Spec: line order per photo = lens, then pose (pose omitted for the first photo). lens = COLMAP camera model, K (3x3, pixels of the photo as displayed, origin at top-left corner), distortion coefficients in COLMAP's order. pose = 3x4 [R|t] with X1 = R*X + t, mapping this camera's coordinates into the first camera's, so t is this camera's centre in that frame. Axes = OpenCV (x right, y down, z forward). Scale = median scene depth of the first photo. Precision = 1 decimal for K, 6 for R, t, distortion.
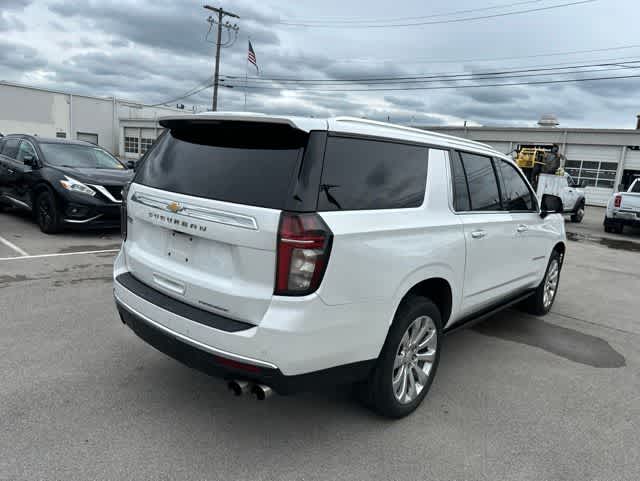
lens RADIAL K [[448.8, 0, 318.1], [0, 448.8, 237.3], [0, 0, 1]] dist [0.040173, -0.043430]
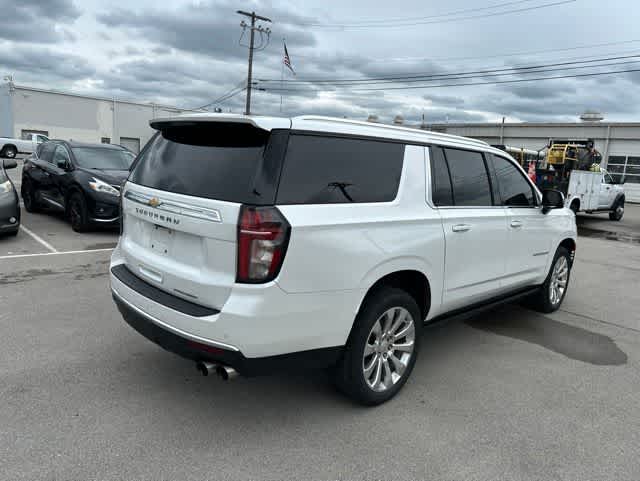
lens RADIAL K [[448.8, 0, 318.9], [0, 448.8, 237.9], [0, 0, 1]] dist [0.040173, -0.043430]
pose [[0.996544, -0.001482, -0.083056, 0.098993], [0.001507, 0.999999, 0.000238, 0.011005], [0.083056, -0.000363, 0.996545, -0.029020]]
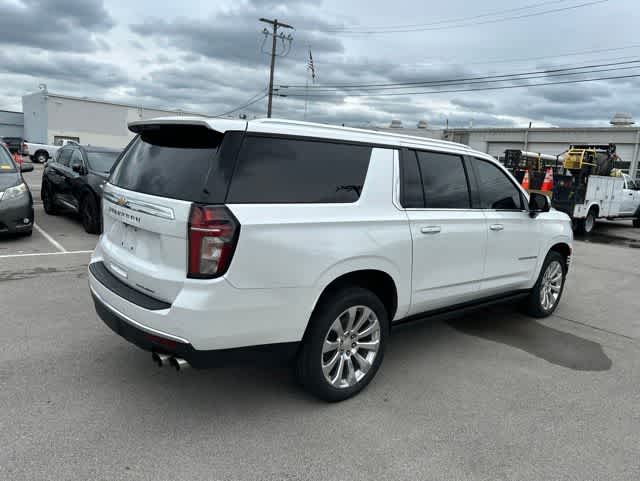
lens RADIAL K [[448.8, 0, 321.1], [0, 448.8, 240.5], [0, 0, 1]] dist [0.040173, -0.043430]
pose [[0.990578, 0.007974, -0.136718, 0.201786], [-0.008901, 0.999941, -0.006171, 0.020375], [0.136660, 0.007330, 0.990591, -0.037206]]
